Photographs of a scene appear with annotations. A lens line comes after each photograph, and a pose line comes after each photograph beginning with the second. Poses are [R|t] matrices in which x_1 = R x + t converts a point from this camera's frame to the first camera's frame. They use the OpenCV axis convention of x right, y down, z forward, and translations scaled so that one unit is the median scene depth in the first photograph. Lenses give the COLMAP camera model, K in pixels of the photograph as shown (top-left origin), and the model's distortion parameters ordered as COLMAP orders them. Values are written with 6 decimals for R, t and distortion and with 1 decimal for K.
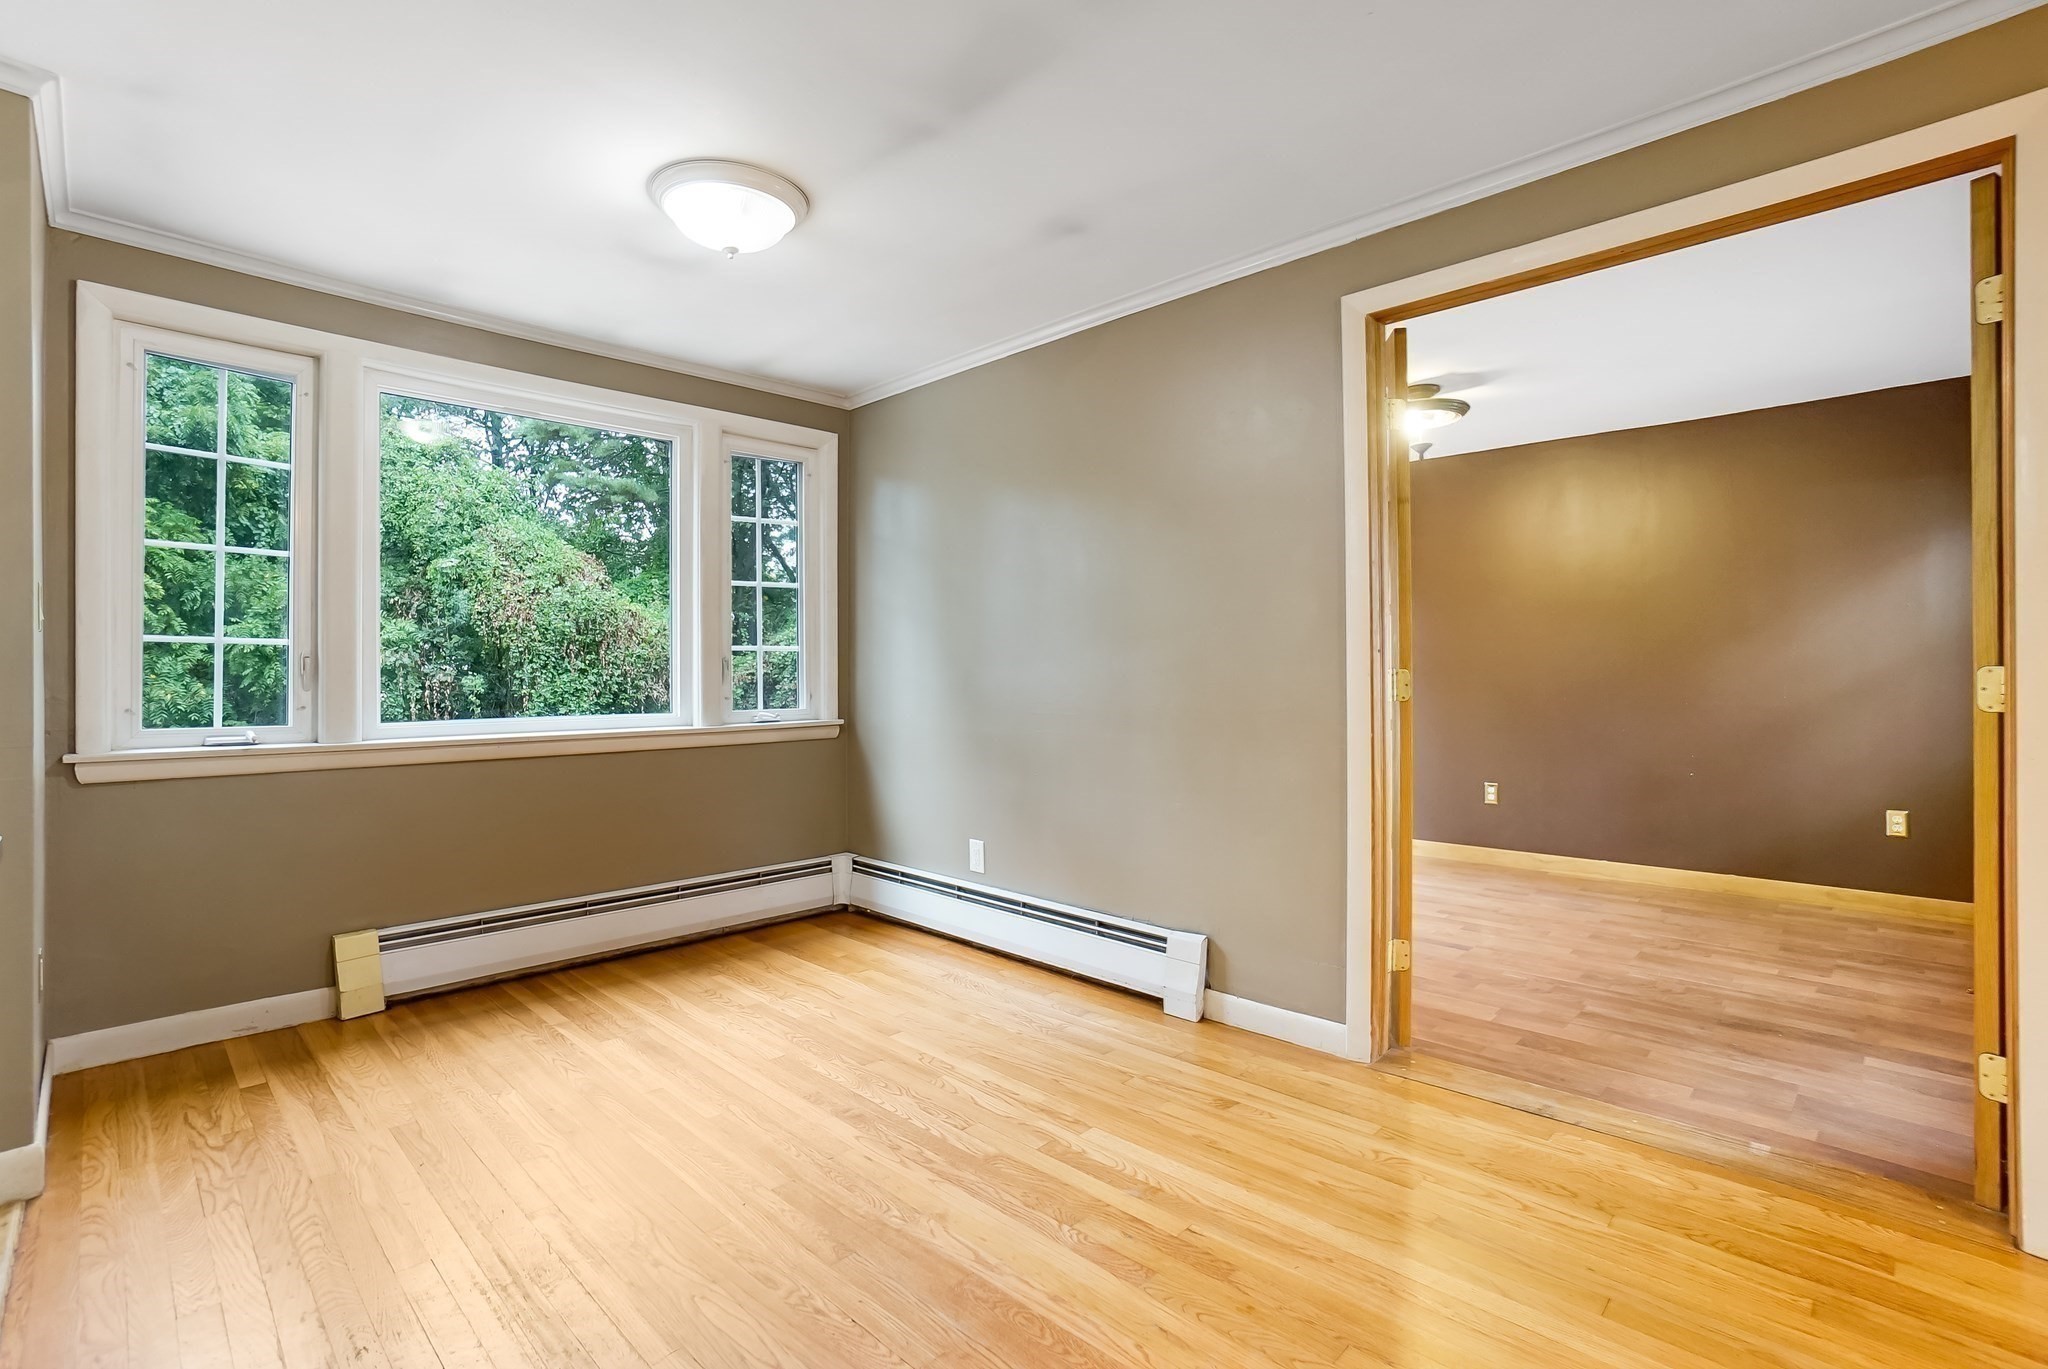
lens RADIAL K [[951.3, 0, 1012.7], [0, 951.3, 670.1], [0, 0, 1]] dist [-0.071901, 0.031256]
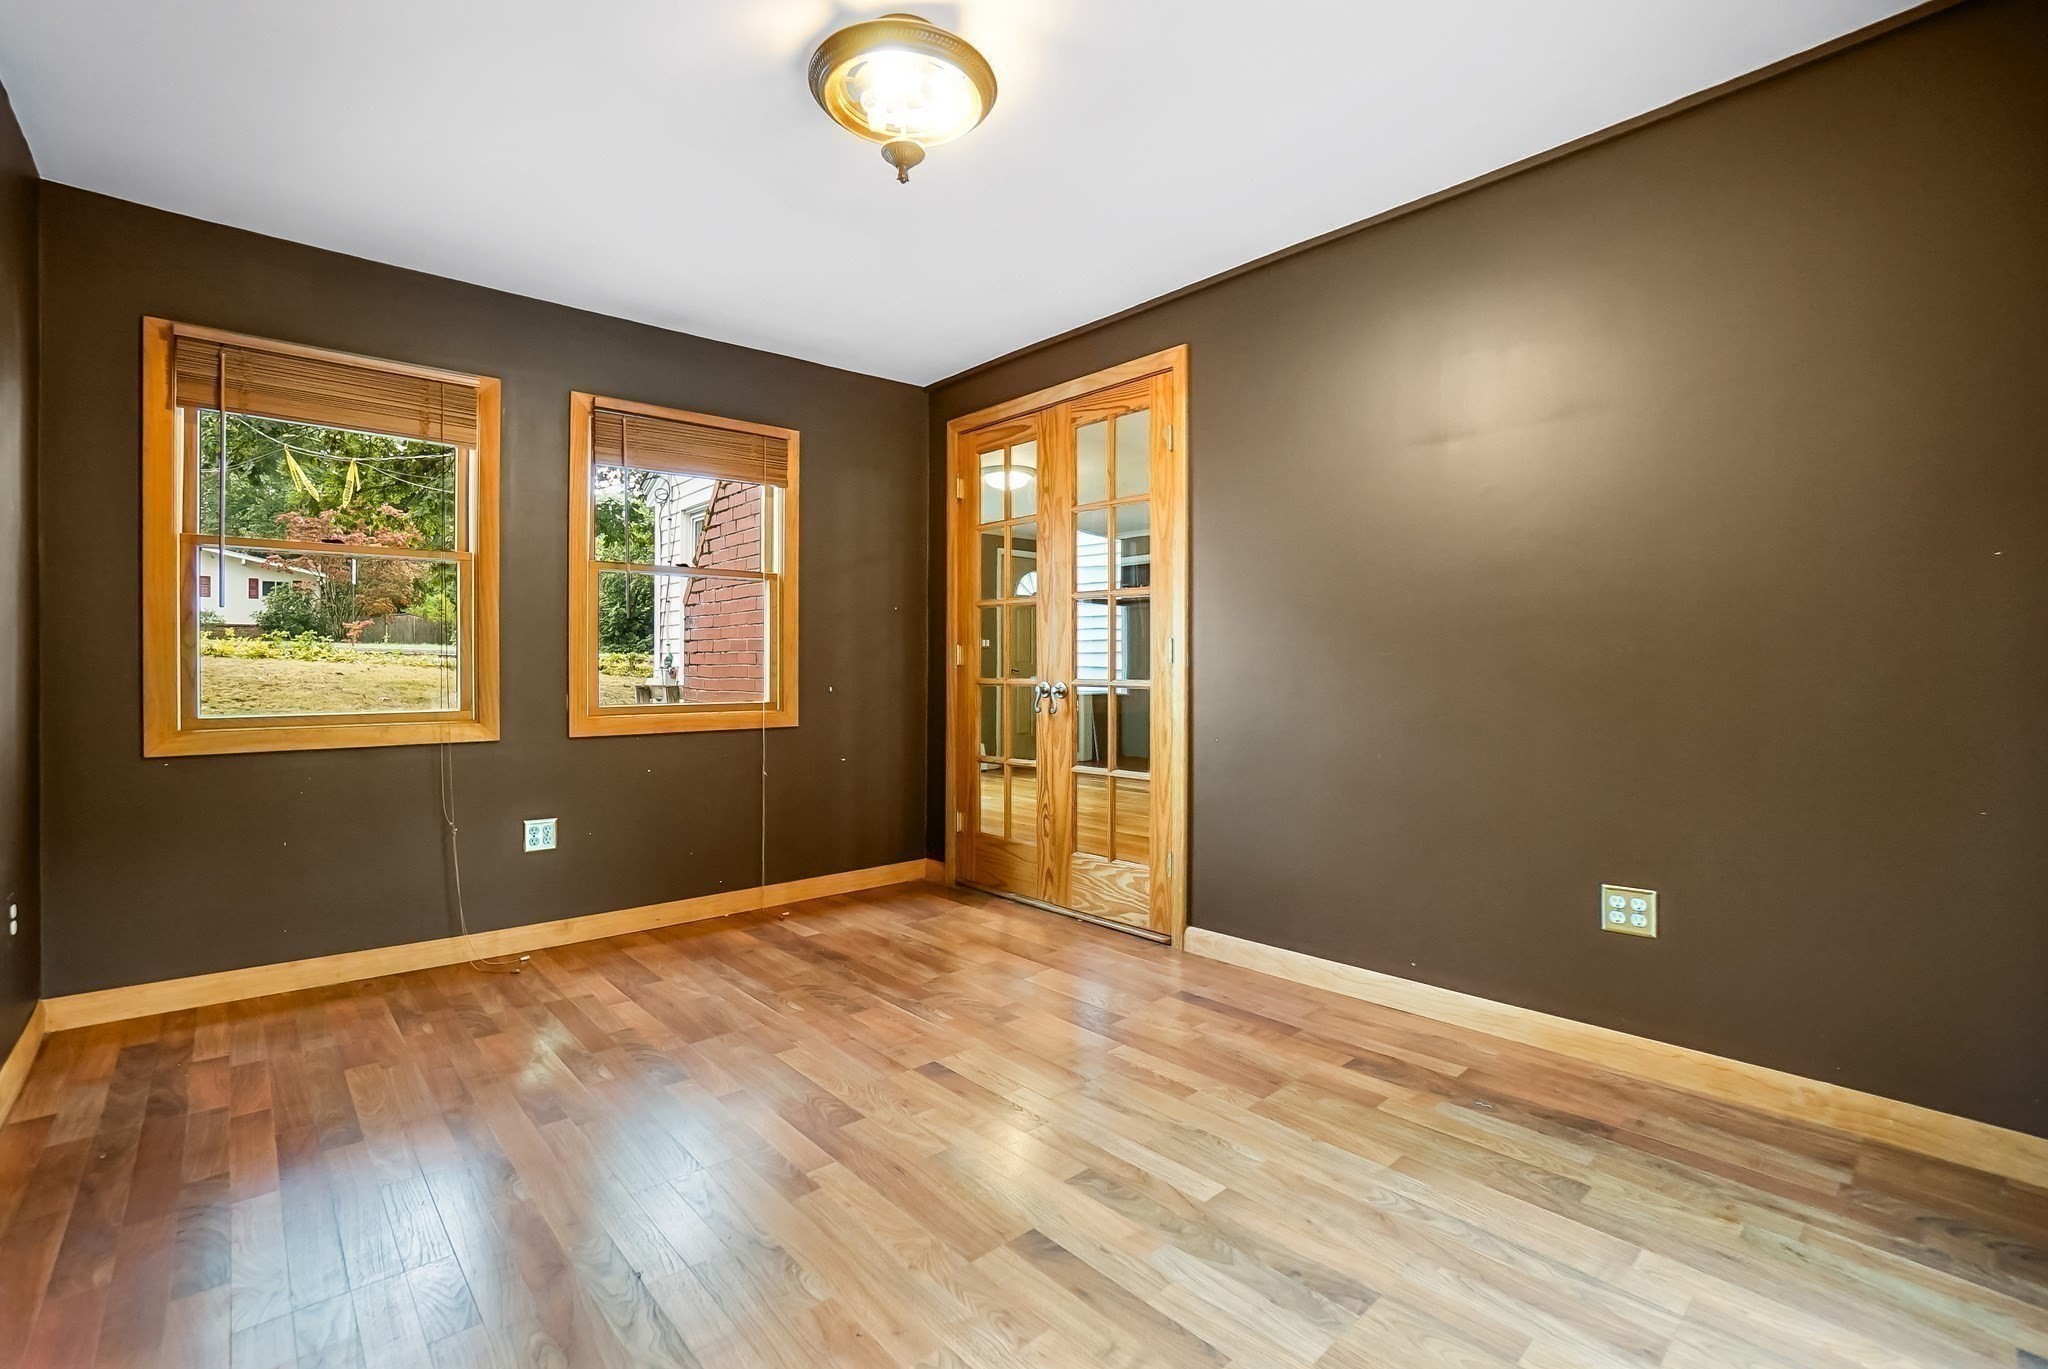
lens RADIAL K [[911.9, 0, 1013.2], [0, 911.9, 674.1], [0, 0, 1]] dist [-0.064215, 0.025166]
pose [[-0.998420, 0.004630, 0.055995, 0.389366], [0.004926, 0.999975, 0.005163, 0.026923], [-0.055969, 0.005430, -0.998418, 1.598045]]
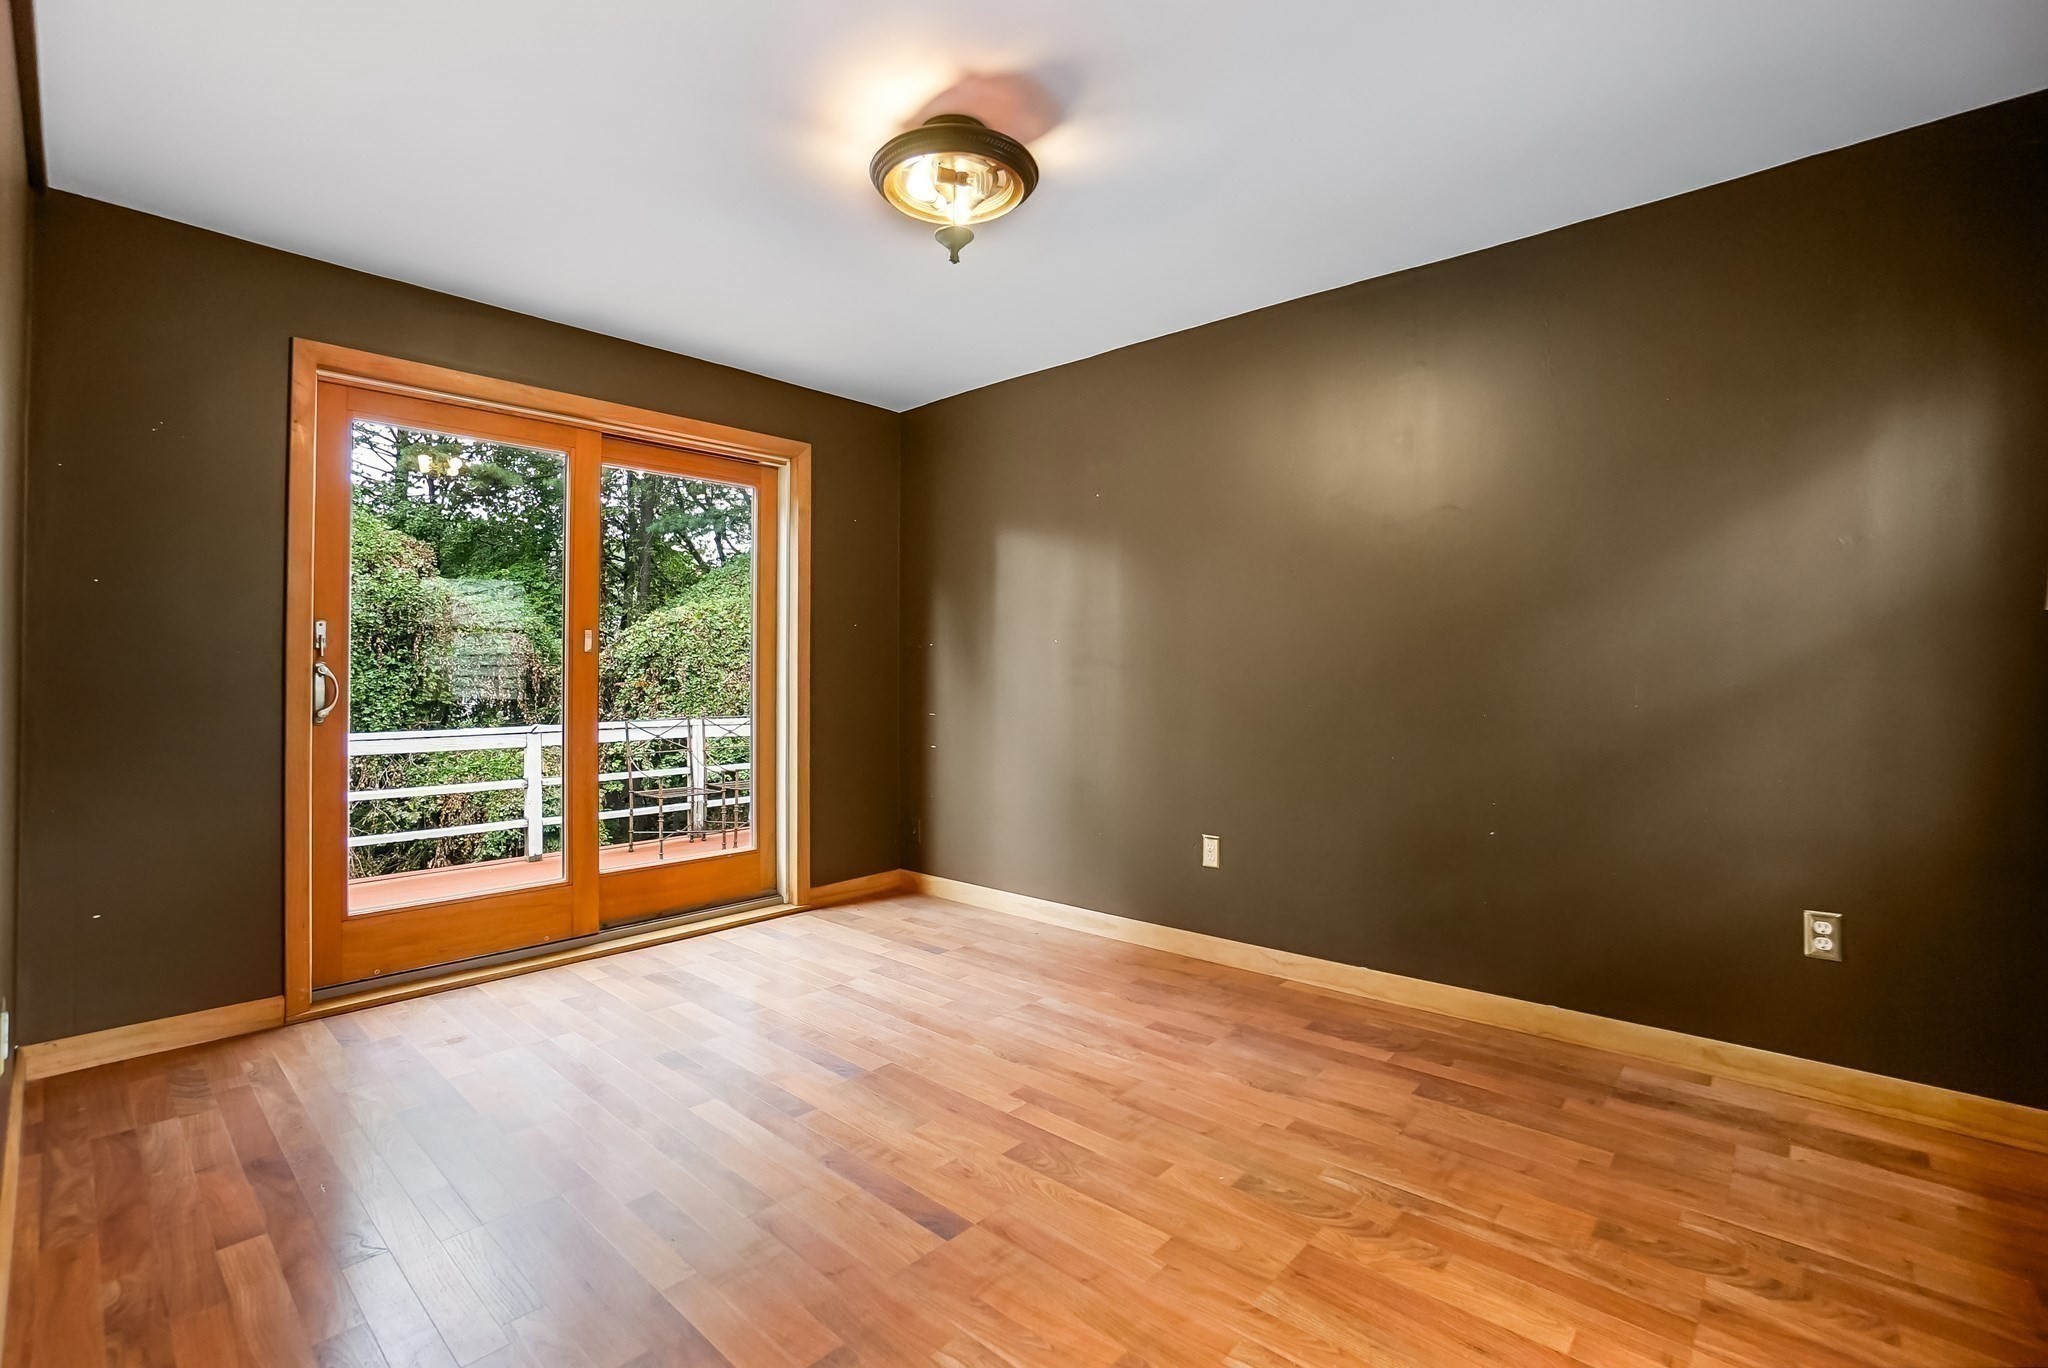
lens RADIAL K [[911.9, 0, 1013.2], [0, 911.9, 673.6], [0, 0, 1]] dist [-0.064215, 0.025166]
pose [[0.999036, 0.003962, 0.043730, 0.491923], [-0.004130, 0.999984, 0.003750, 0.008276], [-0.043714, -0.003927, 0.999036, 0.531008]]
